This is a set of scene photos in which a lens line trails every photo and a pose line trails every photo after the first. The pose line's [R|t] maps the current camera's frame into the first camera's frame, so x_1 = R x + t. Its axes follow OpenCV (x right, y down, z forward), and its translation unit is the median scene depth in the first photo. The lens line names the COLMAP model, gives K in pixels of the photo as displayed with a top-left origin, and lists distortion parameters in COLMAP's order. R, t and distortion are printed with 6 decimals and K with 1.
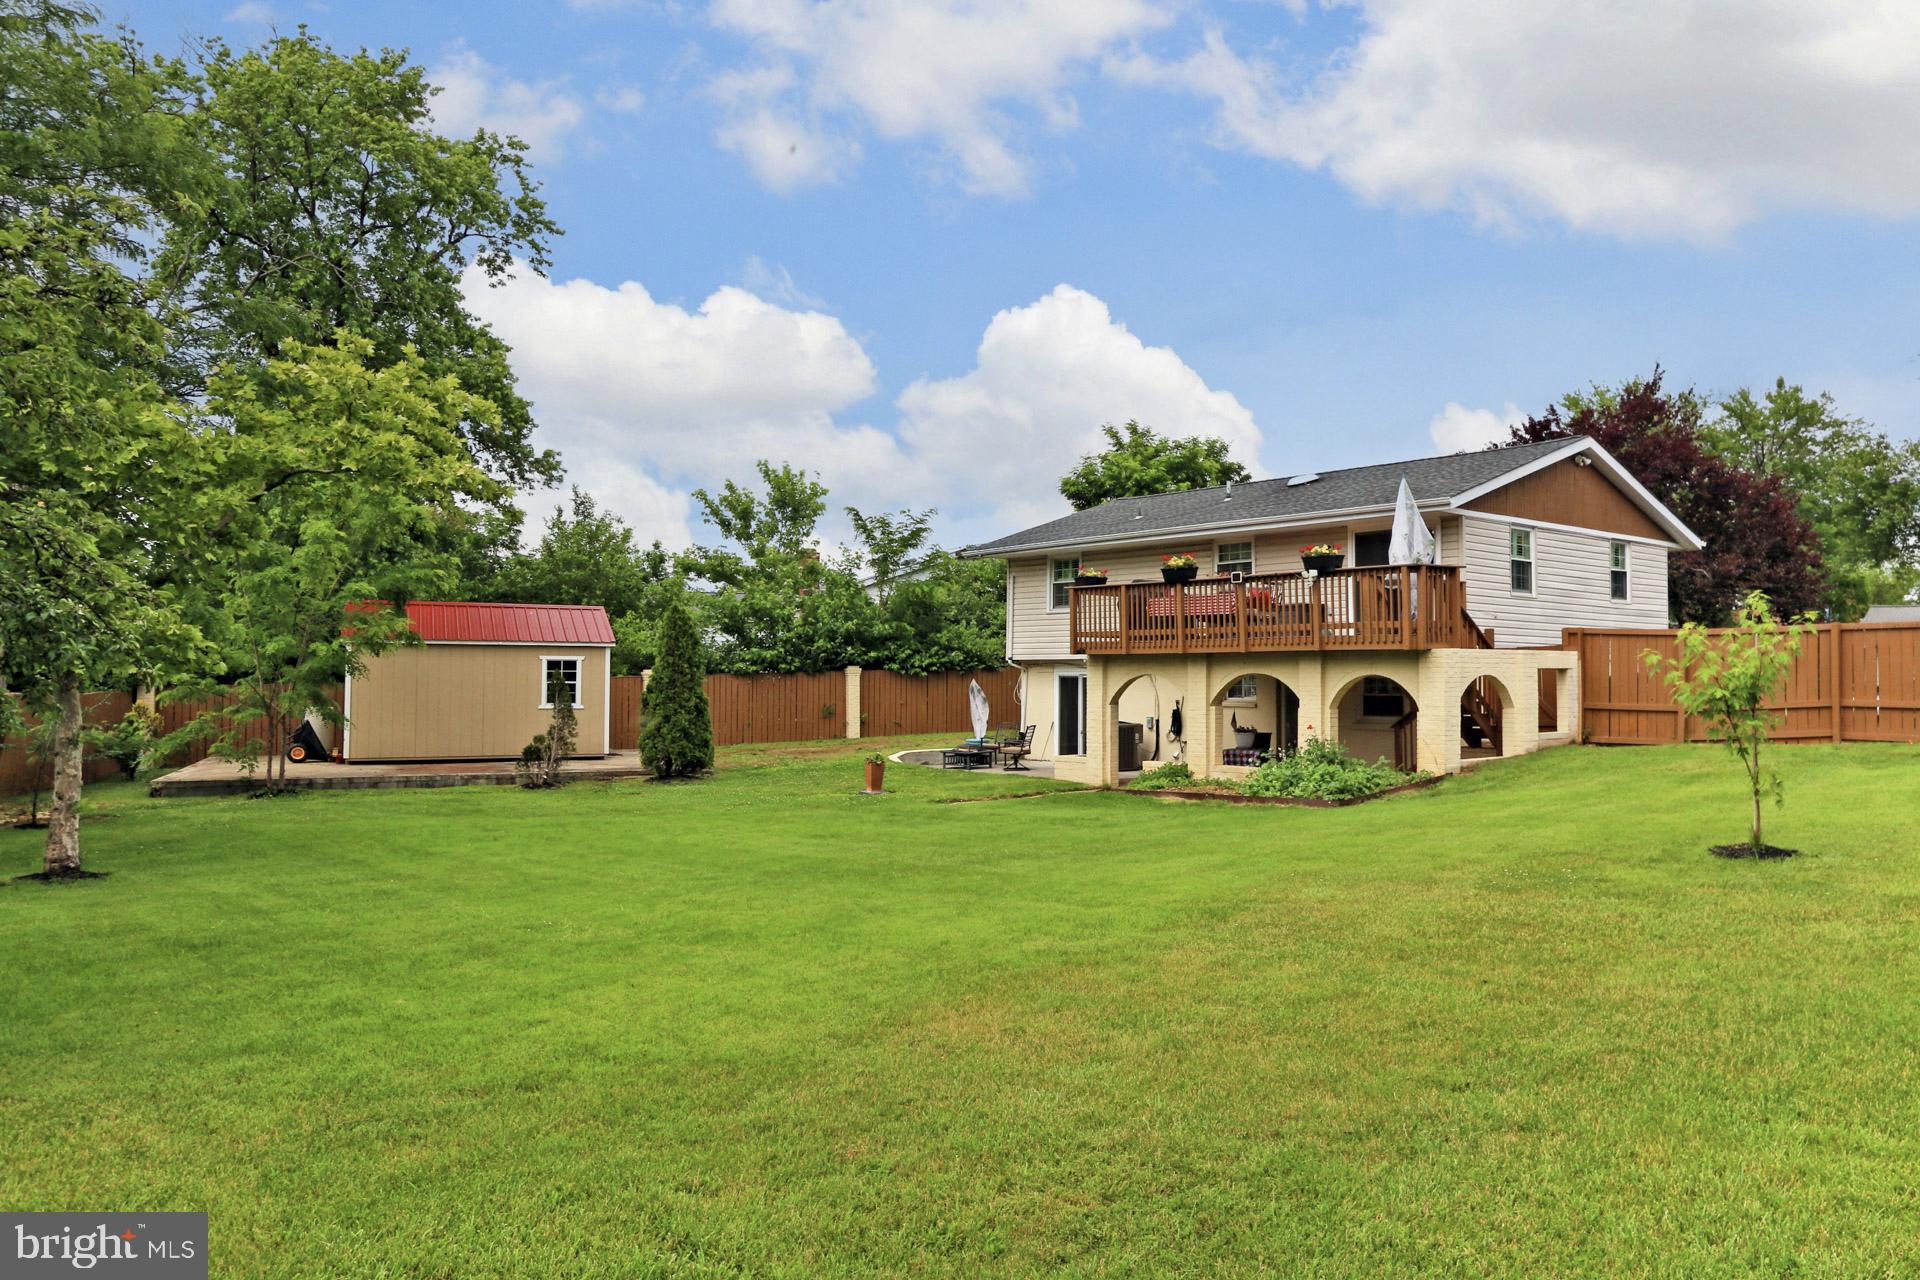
lens RADIAL K [[1396.2, 0, 956.7], [0, 1396.2, 639.0], [0, 0, 1]] dist [-0.019419, 0.004514]
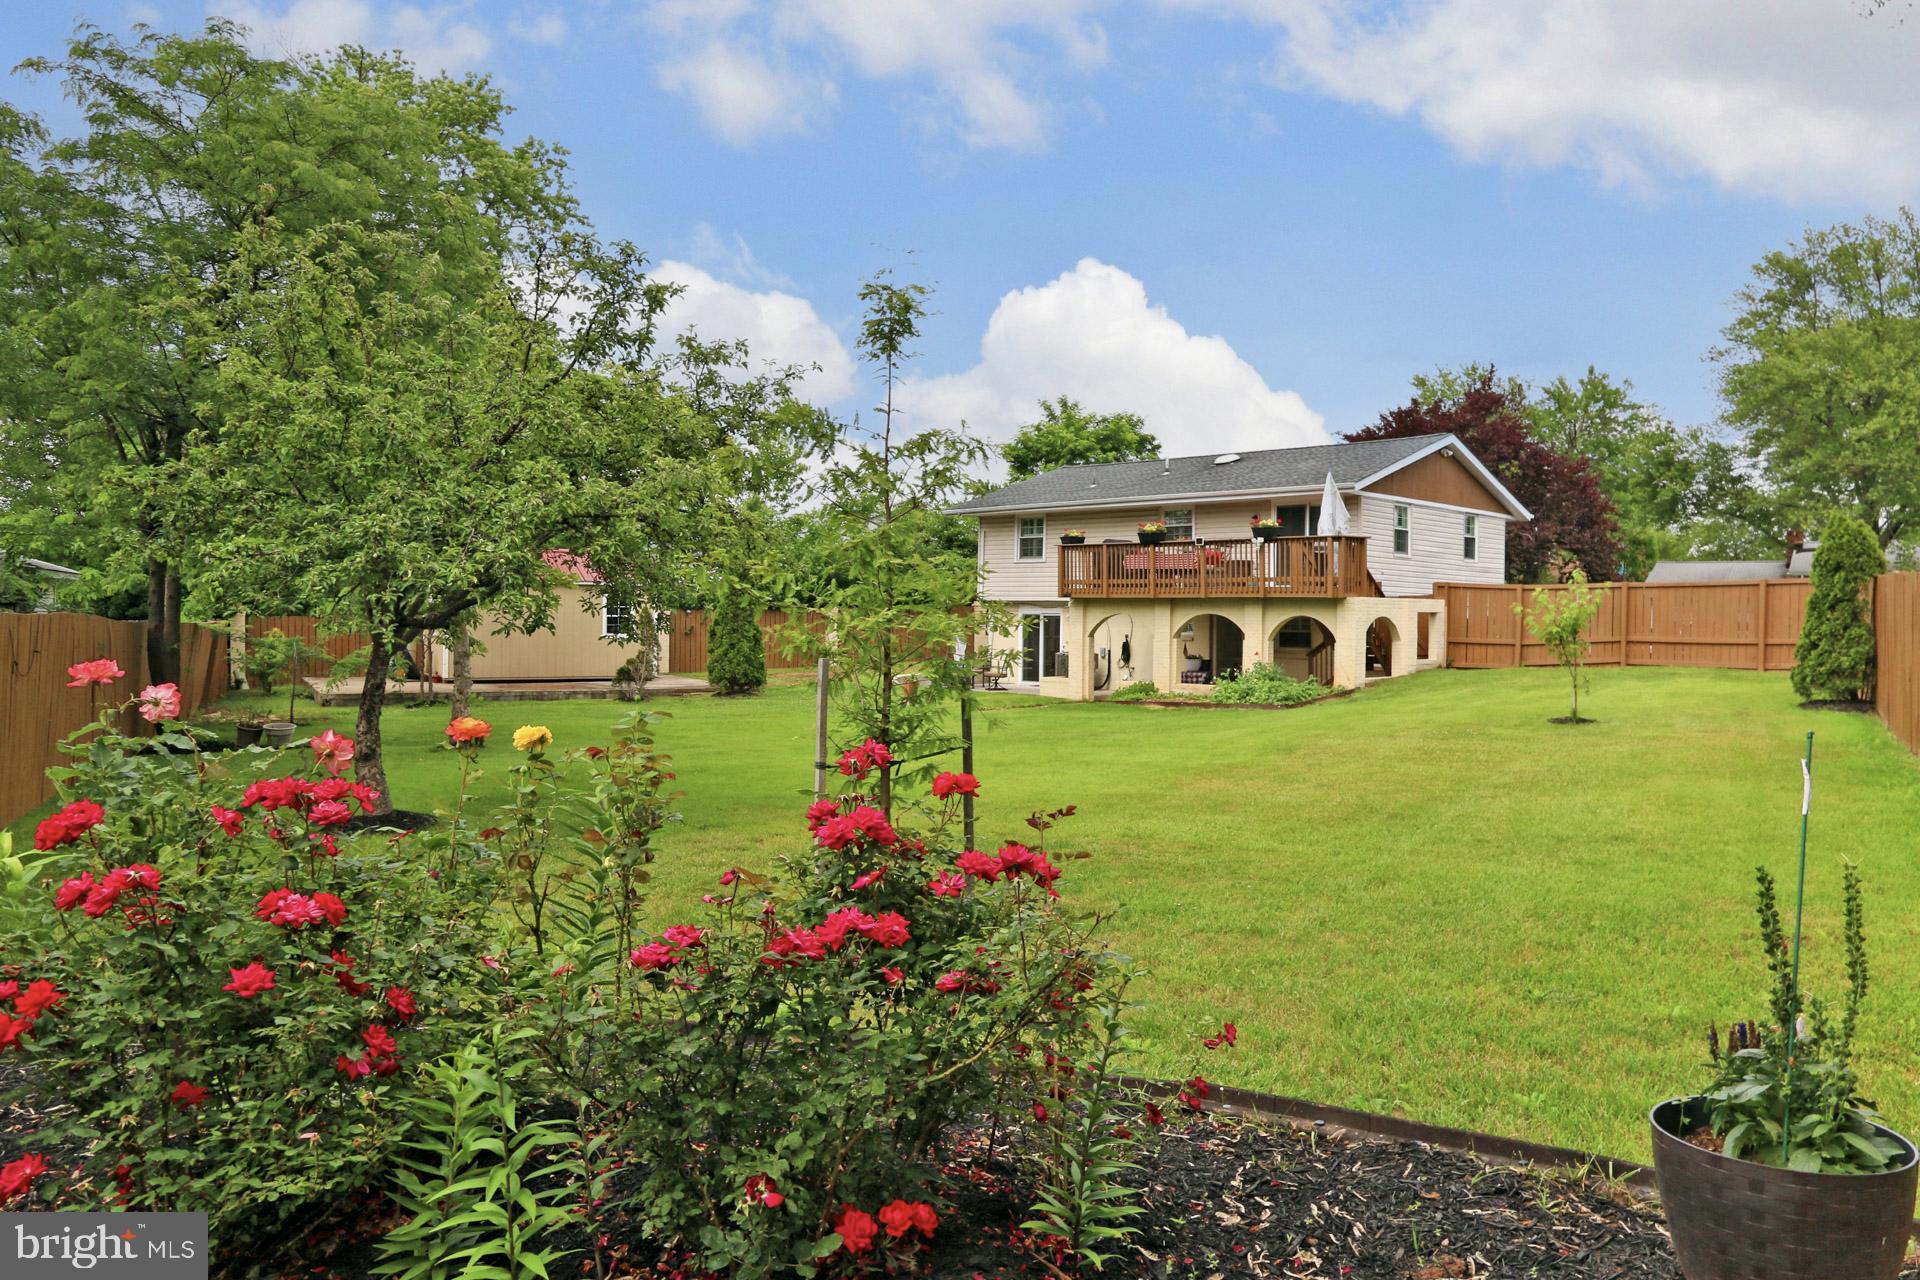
lens RADIAL K [[1339.6, 0, 960.7], [0, 1339.6, 643.2], [0, 0, 1]] dist [-0.026071, -0.002440]
pose [[0.994985, 0.006800, 0.099792, -0.125444], [-0.011599, 0.998799, 0.047593, -0.004430], [-0.099349, -0.048512, 0.993869, -0.203458]]
